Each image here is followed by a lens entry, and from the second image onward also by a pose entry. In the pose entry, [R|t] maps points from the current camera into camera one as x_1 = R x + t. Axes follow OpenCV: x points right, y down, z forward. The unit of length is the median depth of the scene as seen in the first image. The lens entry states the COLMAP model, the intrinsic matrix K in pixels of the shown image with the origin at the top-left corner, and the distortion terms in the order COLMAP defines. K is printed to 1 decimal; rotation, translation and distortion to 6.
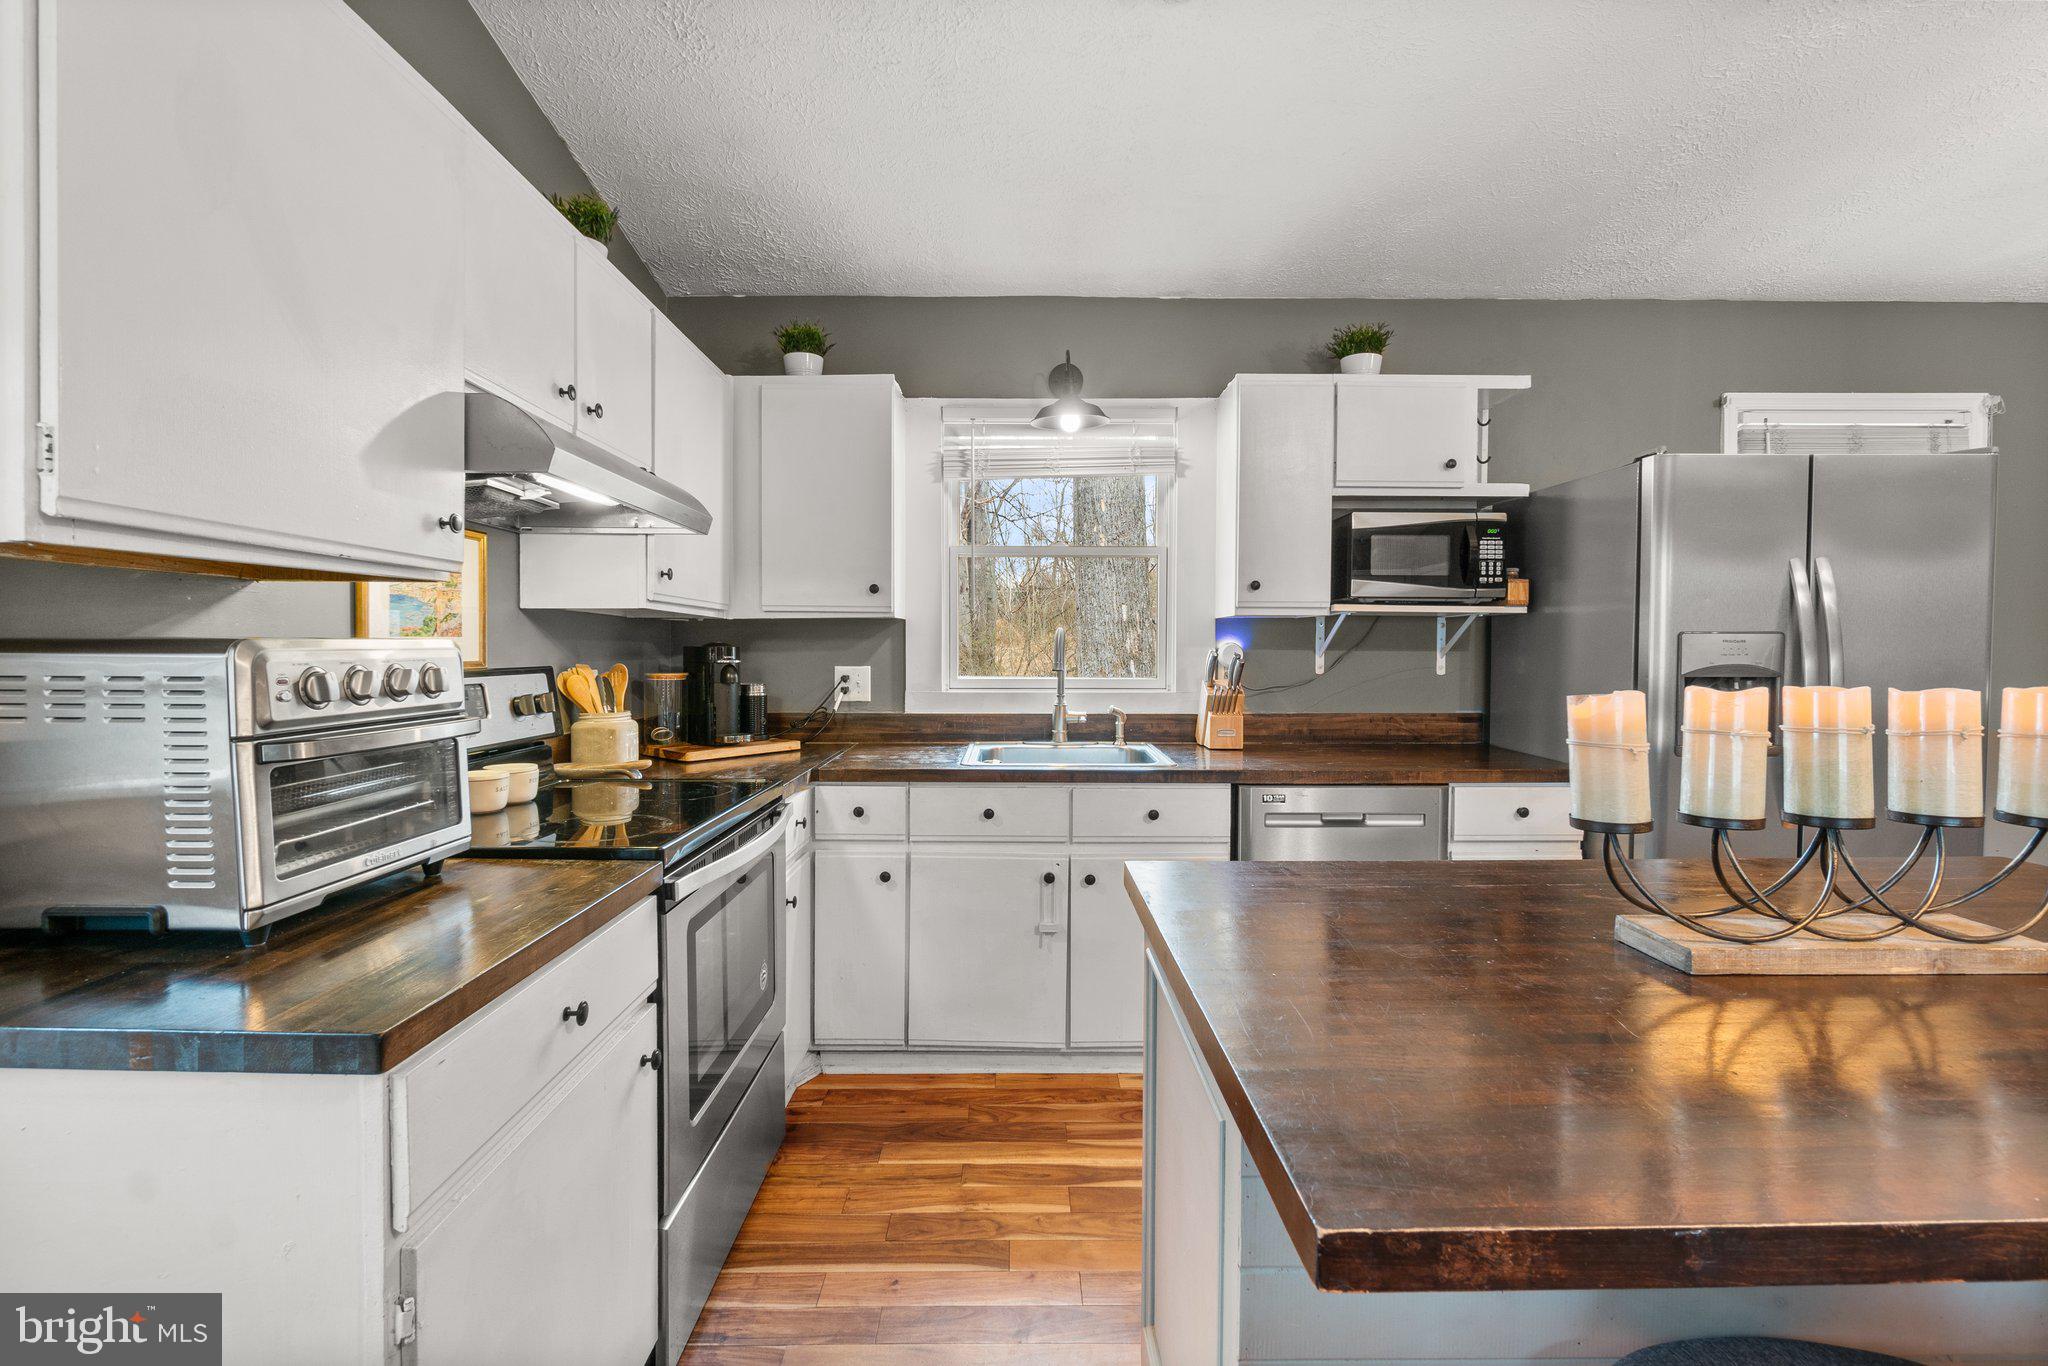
lens RADIAL K [[898.7, 0, 1018.0], [0, 898.7, 670.1], [0, 0, 1]] dist [-0.006088, 0.000418]
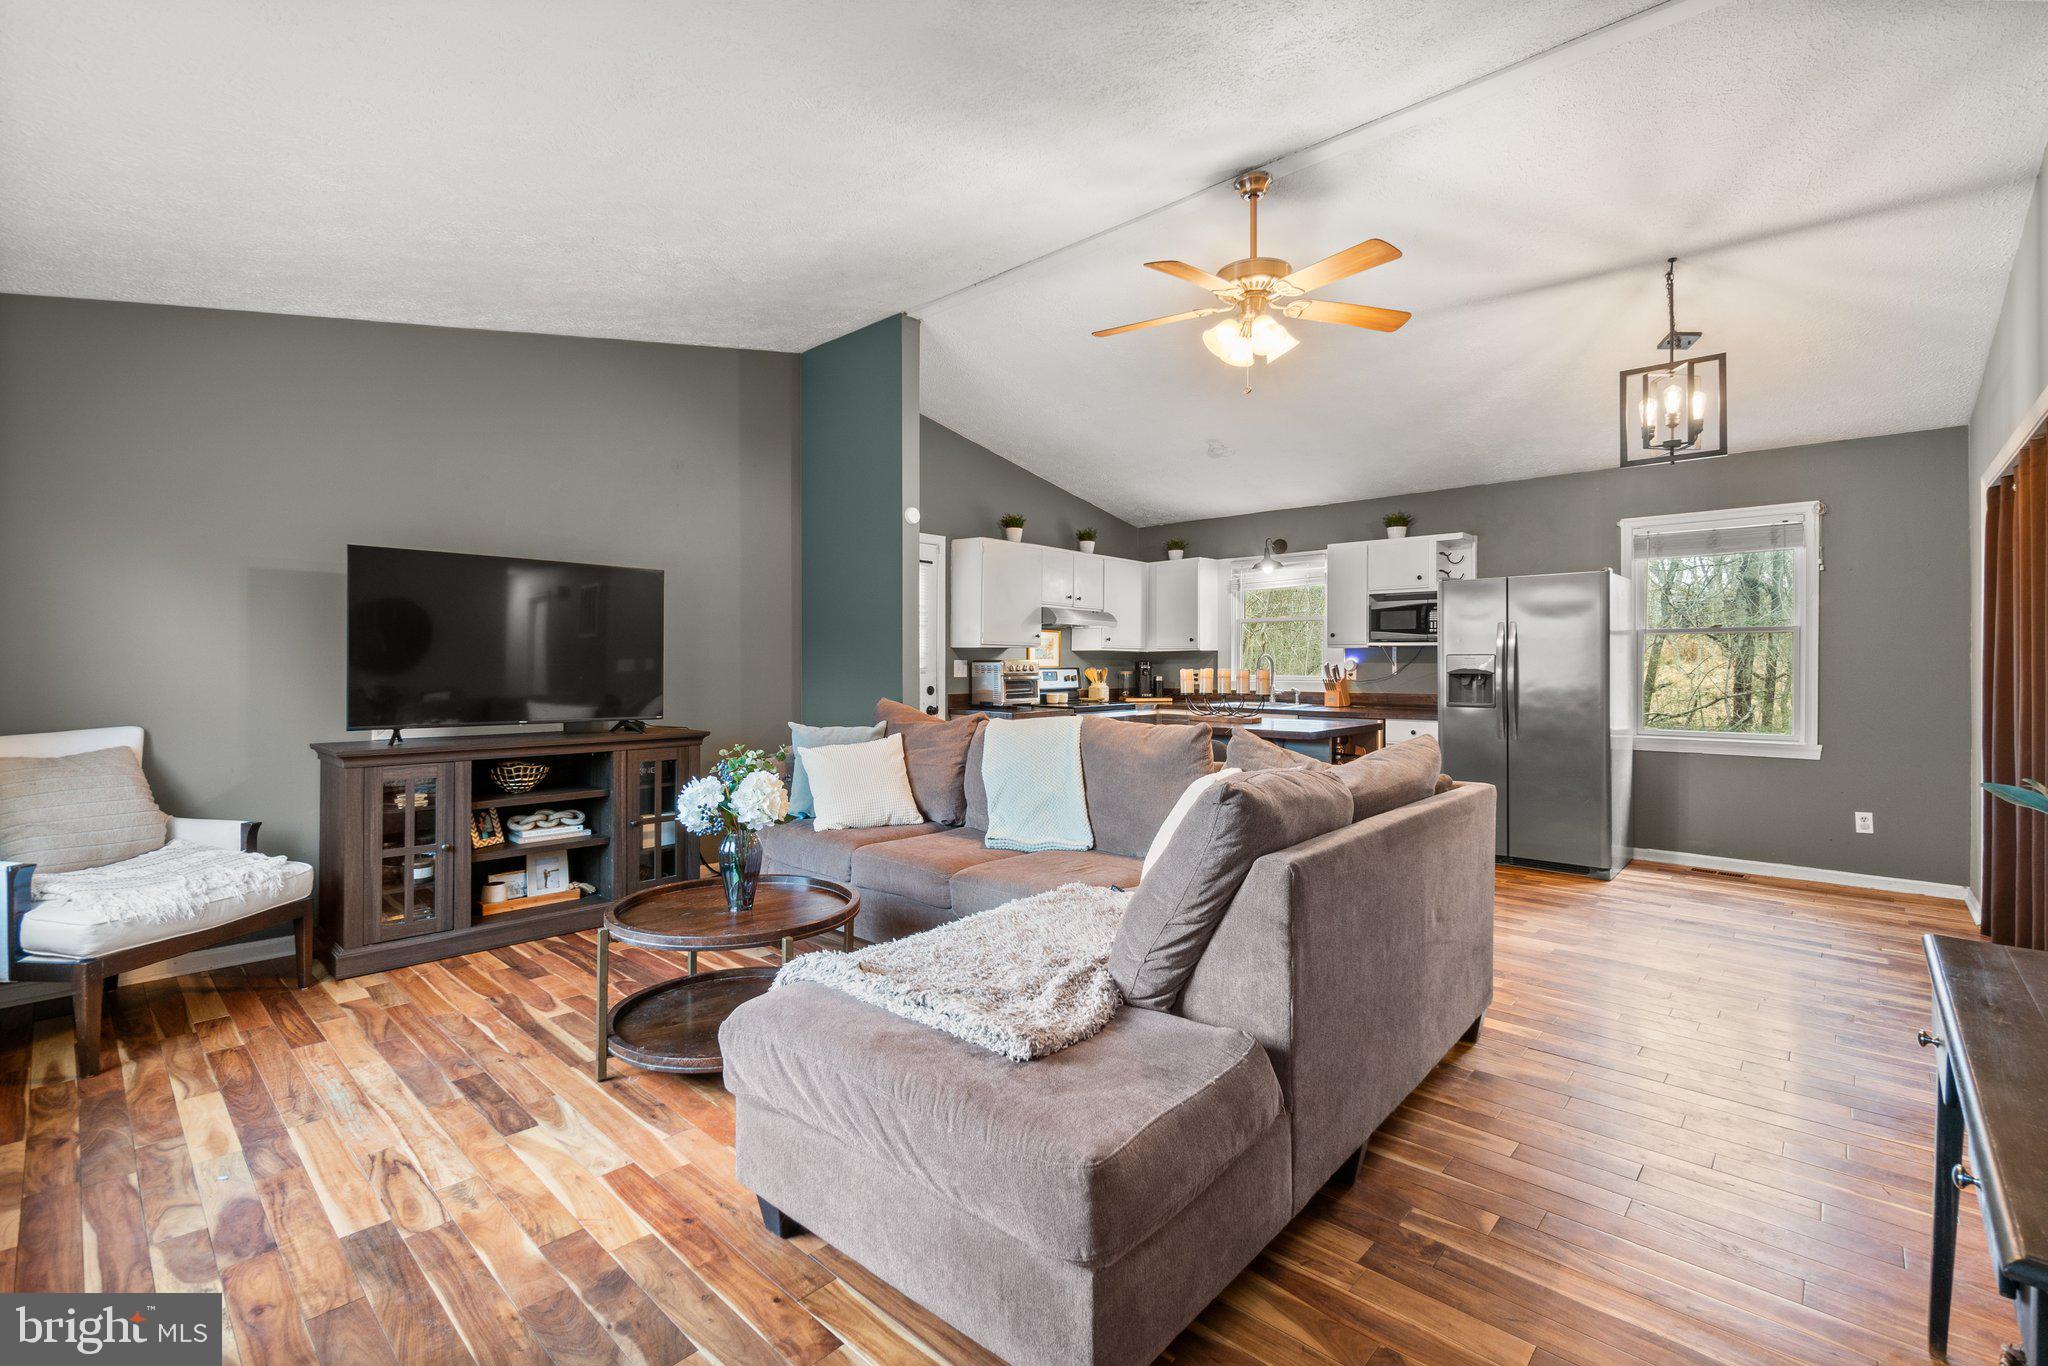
lens RADIAL K [[898.7, 0, 1009.9], [0, 898.7, 665.5], [0, 0, 1]] dist [-0.006088, 0.000418]
pose [[0.726018, 0.000167, -0.687676, 1.261250], [-0.016826, 0.999705, -0.017522, 0.039805], [0.687470, 0.024292, 0.725806, -1.273532]]
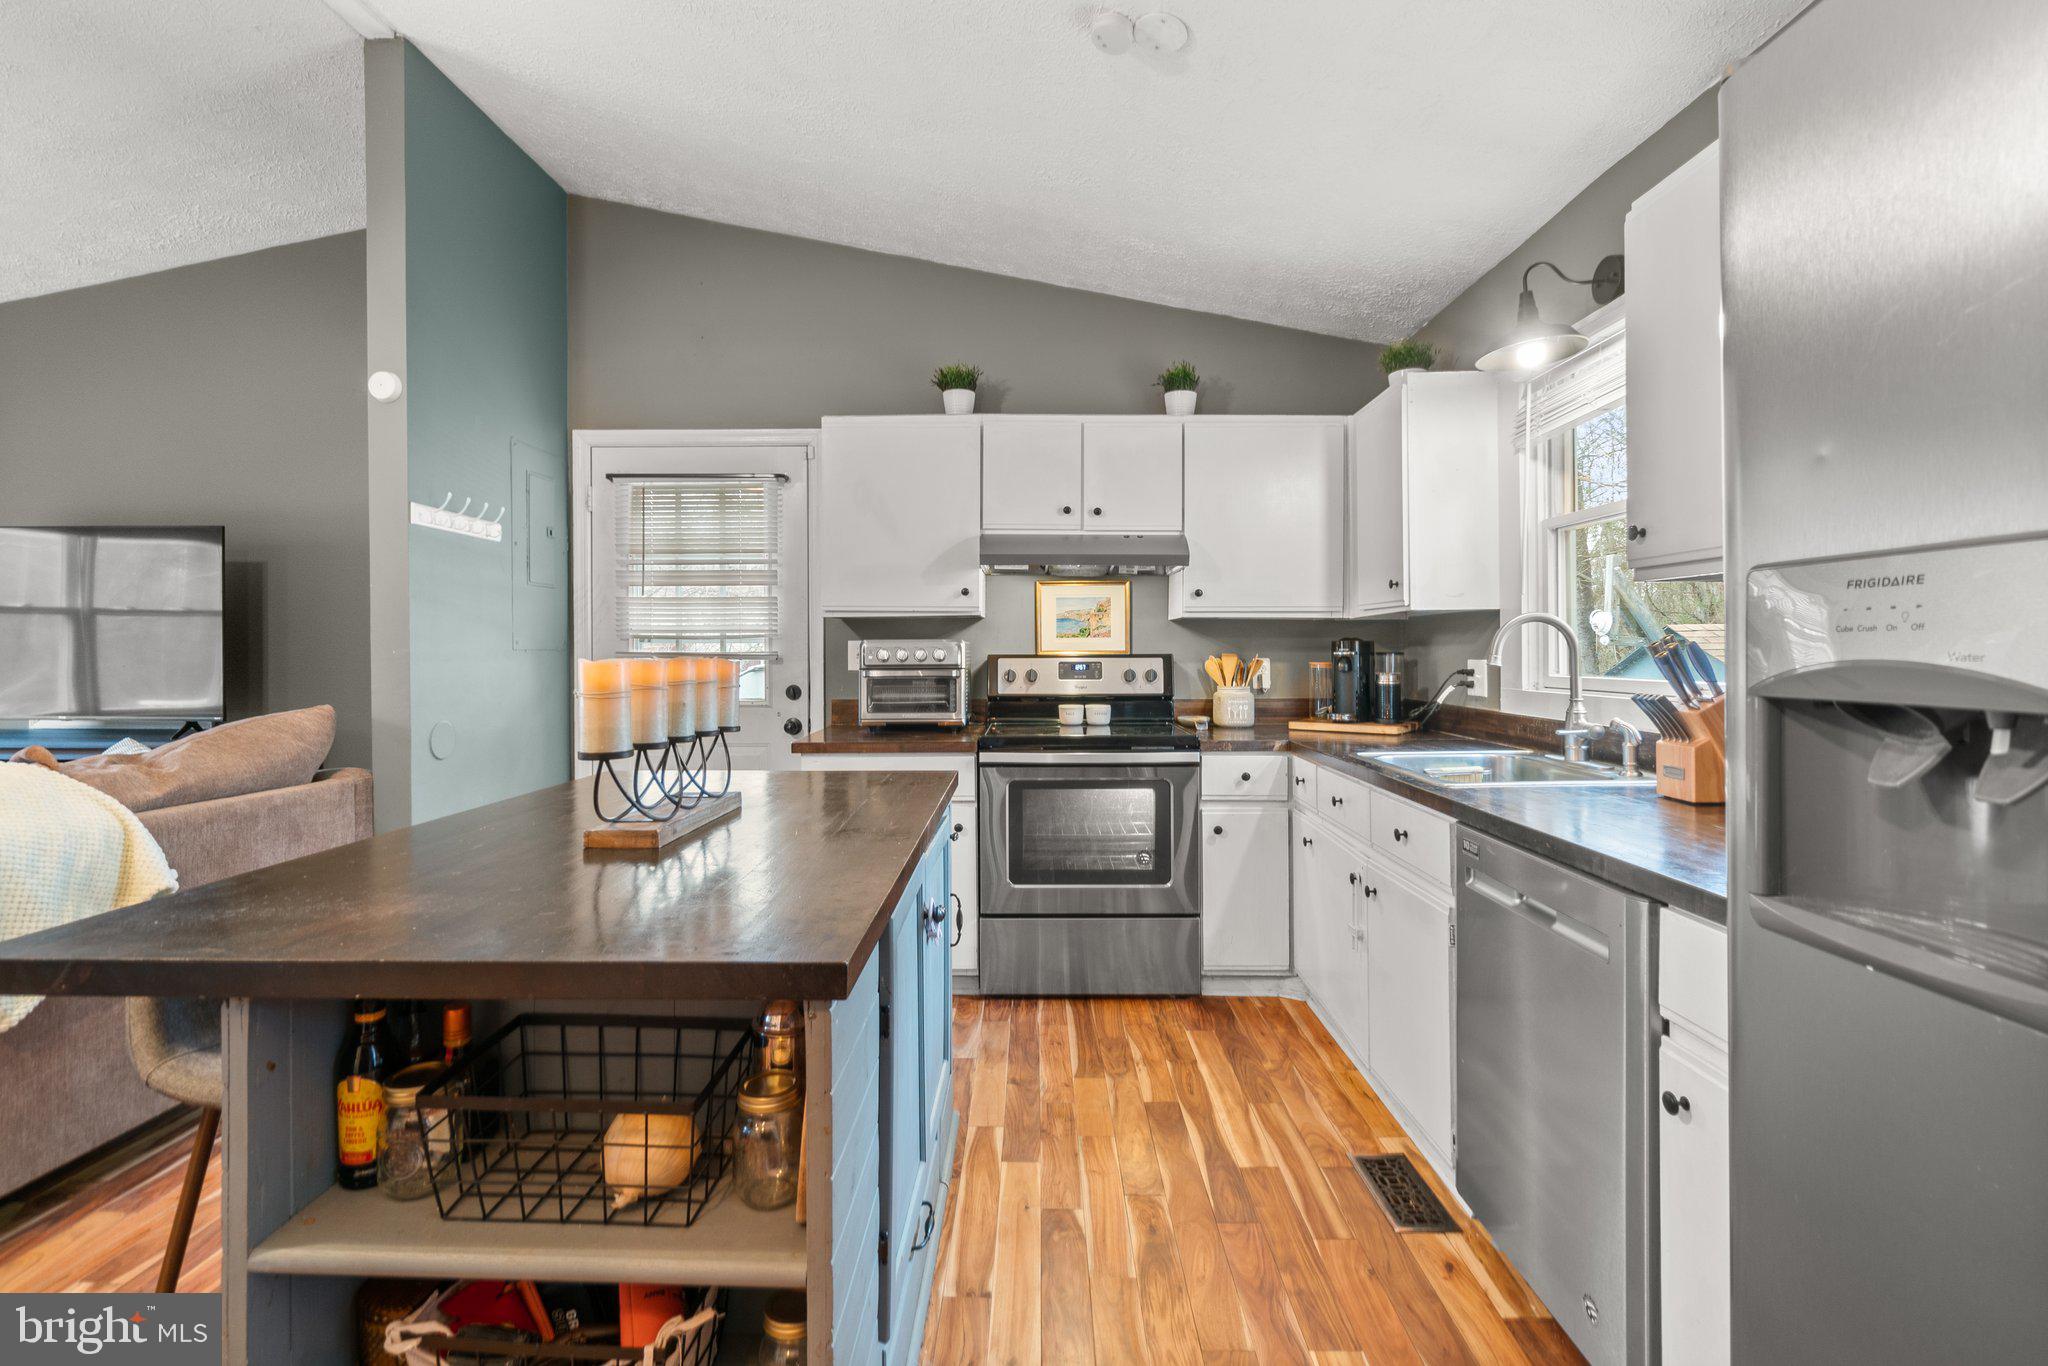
lens RADIAL K [[898.7, 0, 1023.5], [0, 898.7, 657.2], [0, 0, 1]] dist [-0.006088, 0.000418]
pose [[-0.021305, 0.004803, -0.999761, 0.891800], [-0.023526, 0.999709, 0.005304, -0.000926], [0.999496, 0.023633, -0.021186, 0.592644]]
